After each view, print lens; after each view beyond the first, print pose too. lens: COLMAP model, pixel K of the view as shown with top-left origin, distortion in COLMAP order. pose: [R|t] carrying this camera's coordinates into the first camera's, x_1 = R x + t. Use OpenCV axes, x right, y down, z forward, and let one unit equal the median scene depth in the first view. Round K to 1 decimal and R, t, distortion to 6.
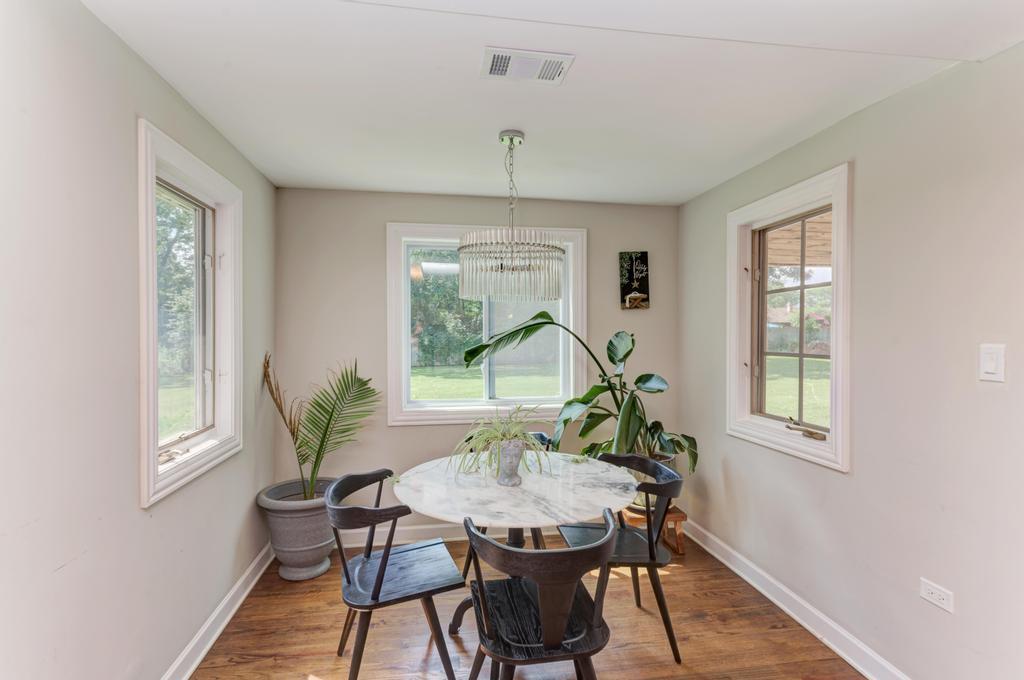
lens RADIAL K [[494.3, 0, 514.2], [0, 494.3, 345.9], [0, 0, 1]] dist [0.001446, 0.000295]
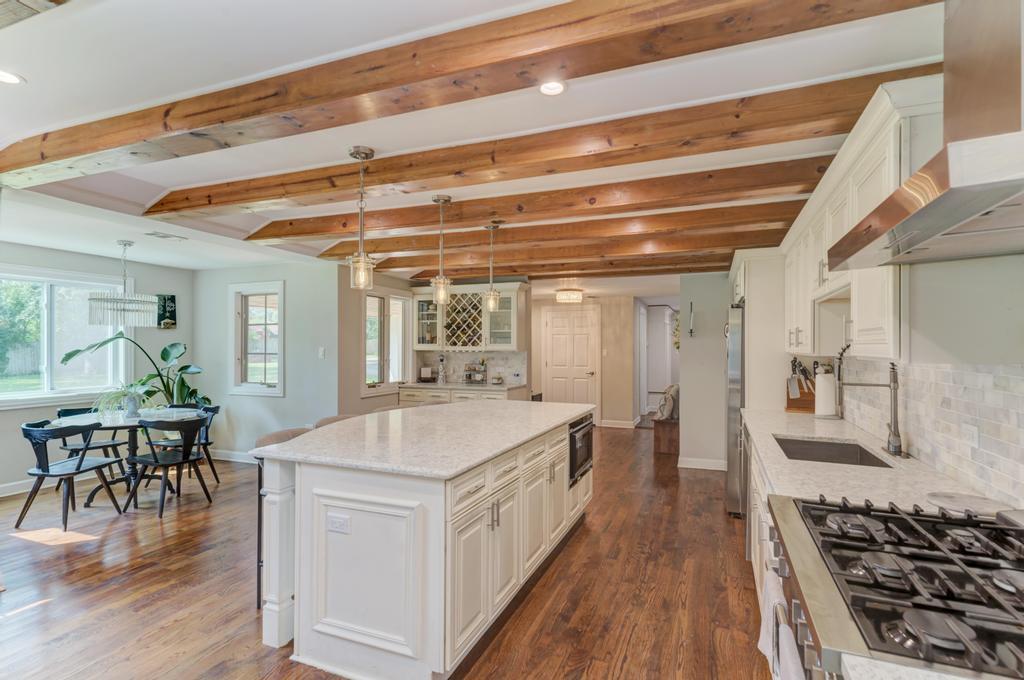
lens RADIAL K [[494.3, 0, 514.2], [0, 494.3, 345.9], [0, 0, 1]] dist [0.001446, 0.000295]
pose [[0.525556, -0.000621, 0.850759, -0.637274], [0.014989, 0.999851, -0.008529, 0.015293], [-0.850627, 0.017234, 0.525487, -0.991459]]
